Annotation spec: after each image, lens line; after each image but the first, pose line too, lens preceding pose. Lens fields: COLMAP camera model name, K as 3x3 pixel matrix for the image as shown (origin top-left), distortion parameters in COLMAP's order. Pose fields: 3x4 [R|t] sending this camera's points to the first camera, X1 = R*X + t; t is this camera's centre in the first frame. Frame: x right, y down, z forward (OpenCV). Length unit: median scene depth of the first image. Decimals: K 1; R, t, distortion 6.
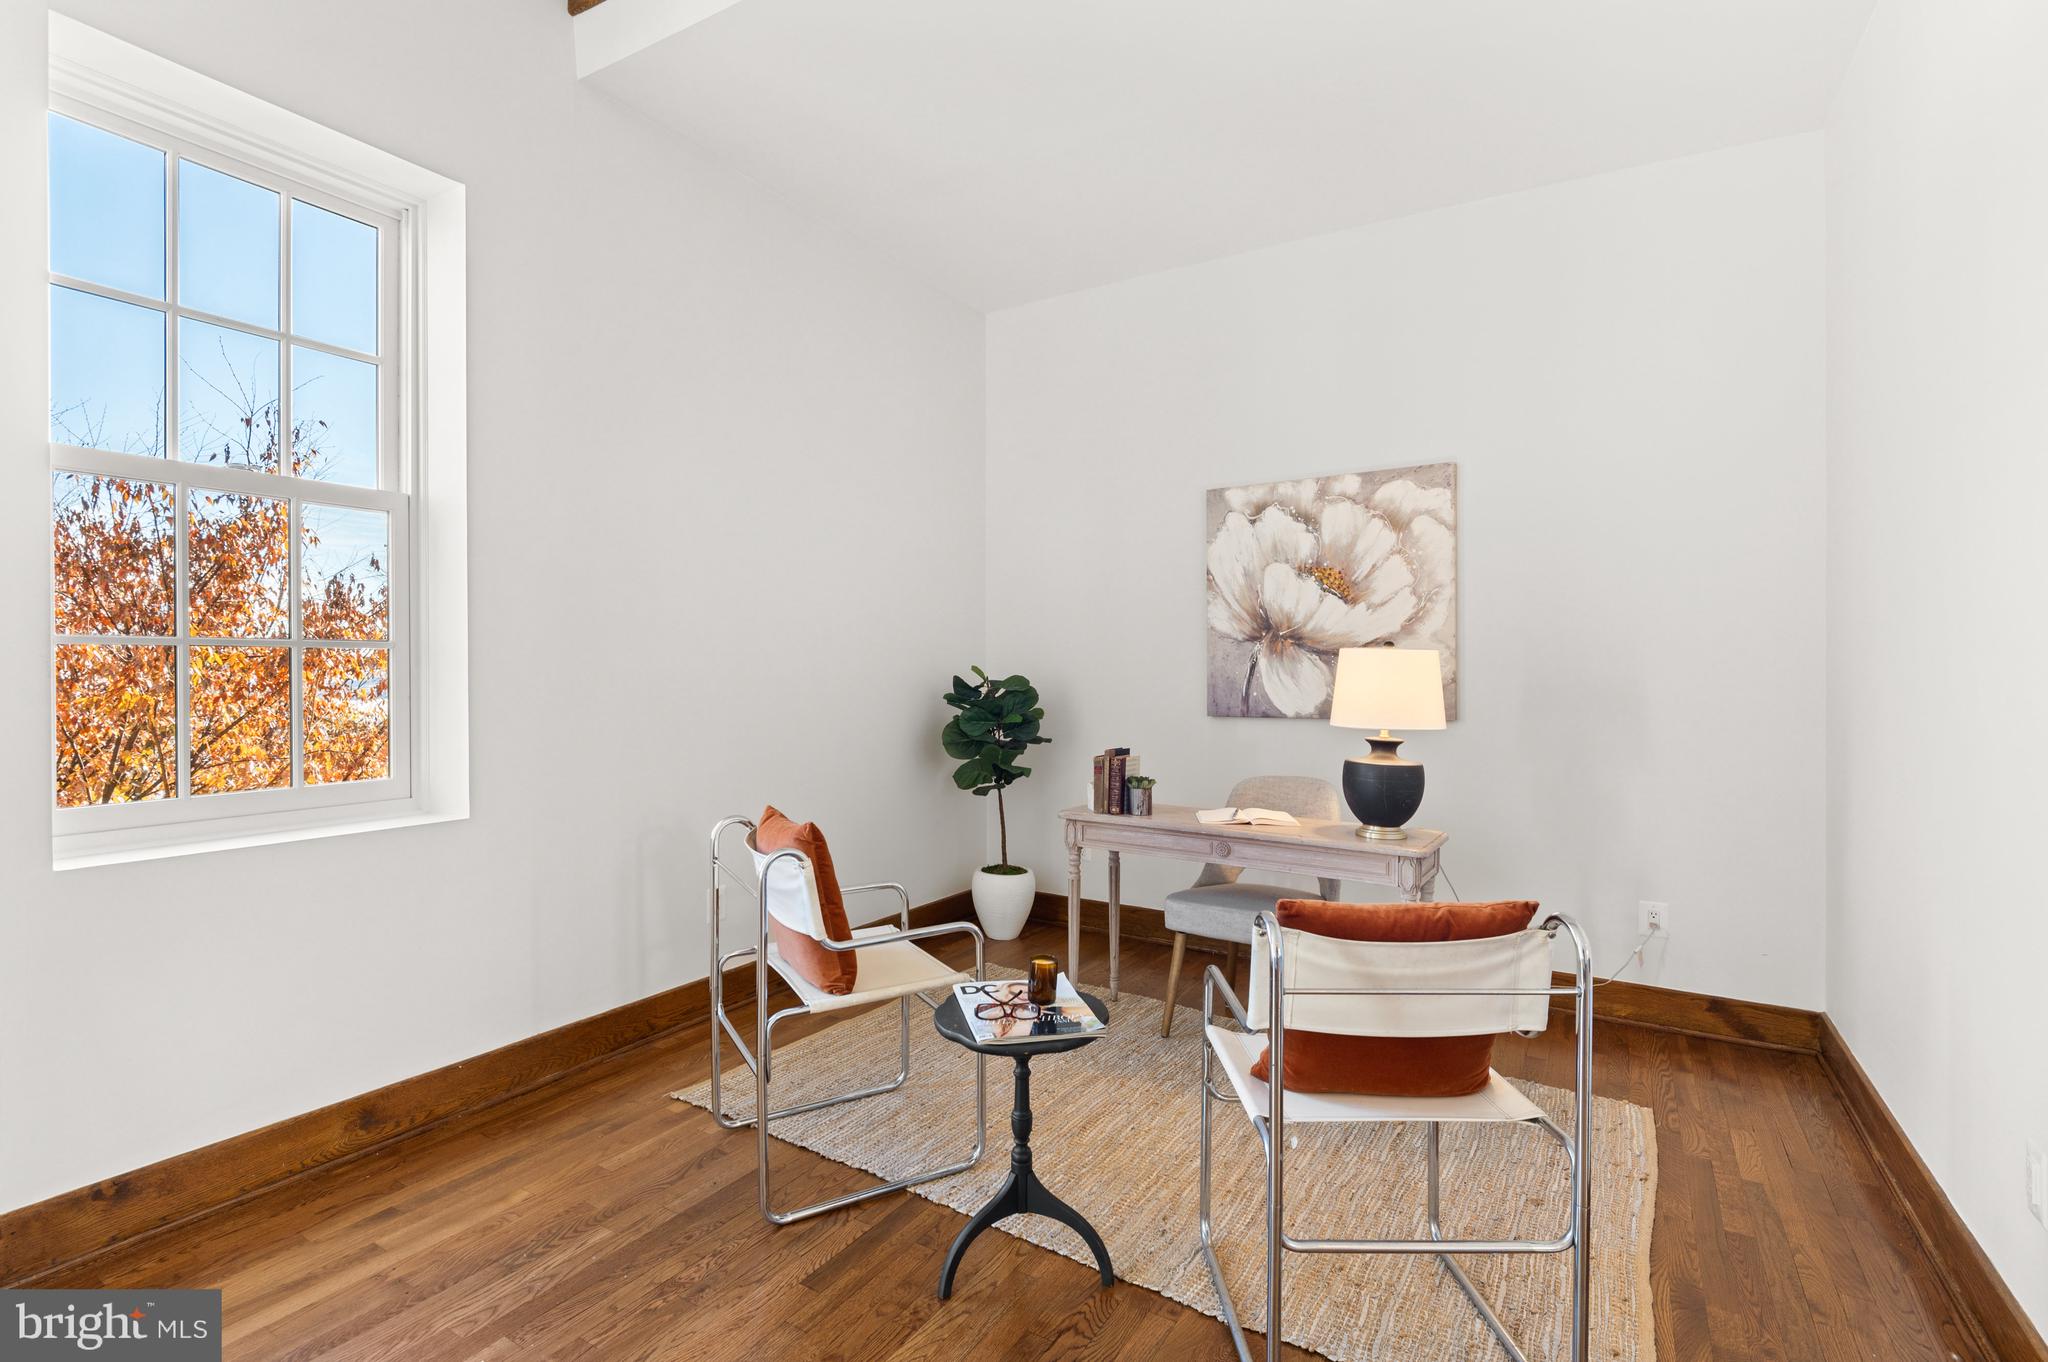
lens RADIAL K [[959.2, 0, 1020.9], [0, 959.2, 684.7], [0, 0, 1]] dist [-0.004325, -0.000570]
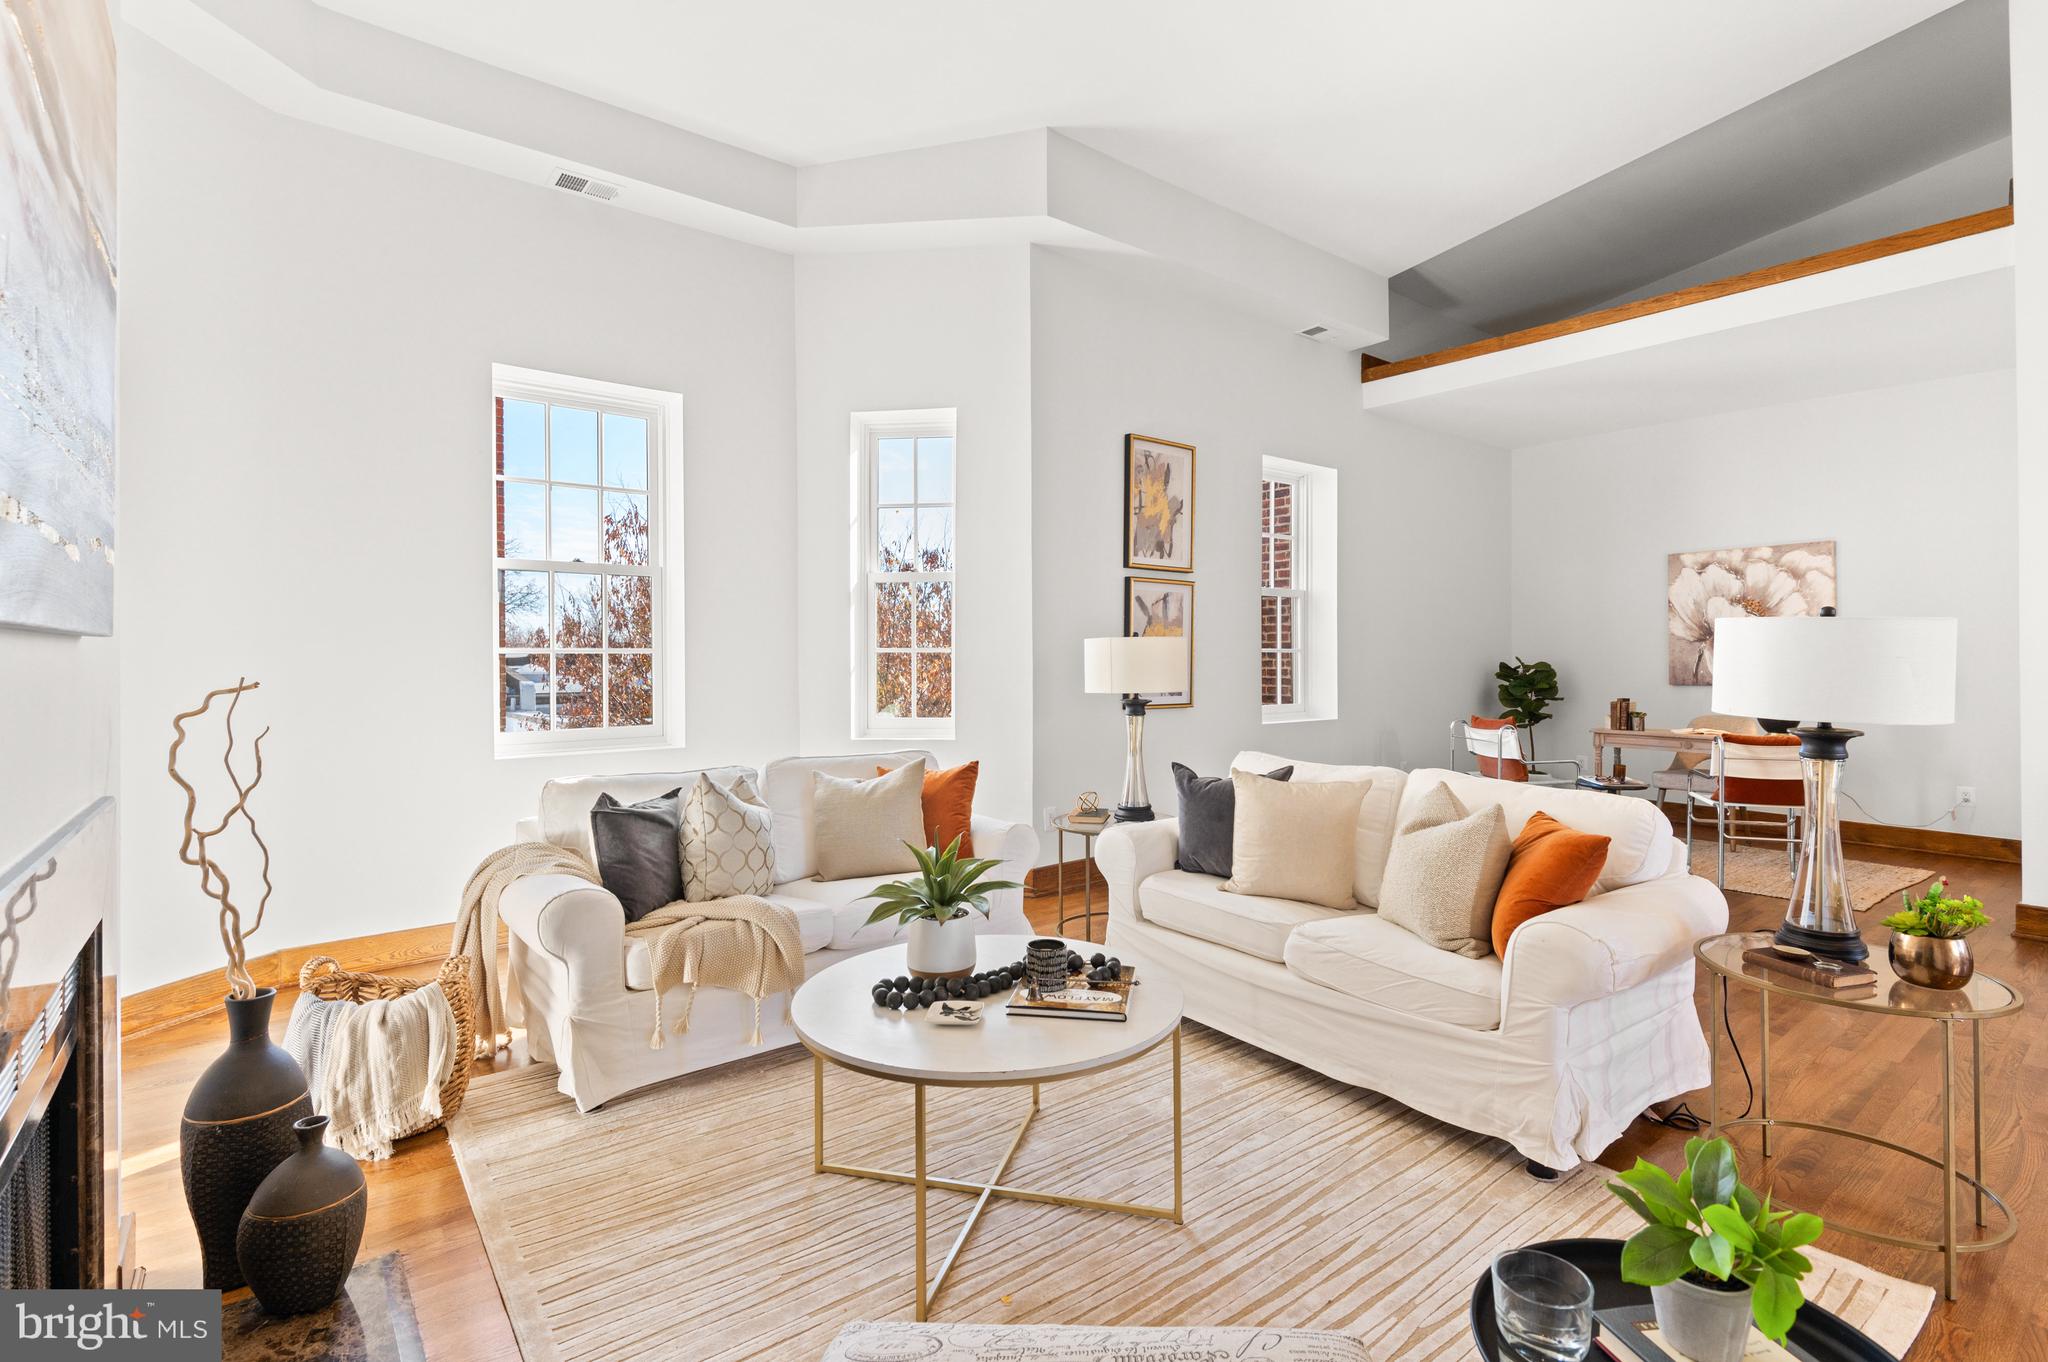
lens RADIAL K [[959.2, 0, 1029.8], [0, 959.2, 663.1], [0, 0, 1]] dist [-0.004325, -0.000570]
pose [[0.937039, -0.004481, -0.349196, -0.301385], [0.002323, 0.999976, -0.006599, 0.002379], [0.349217, 0.005373, 0.937027, -1.087563]]
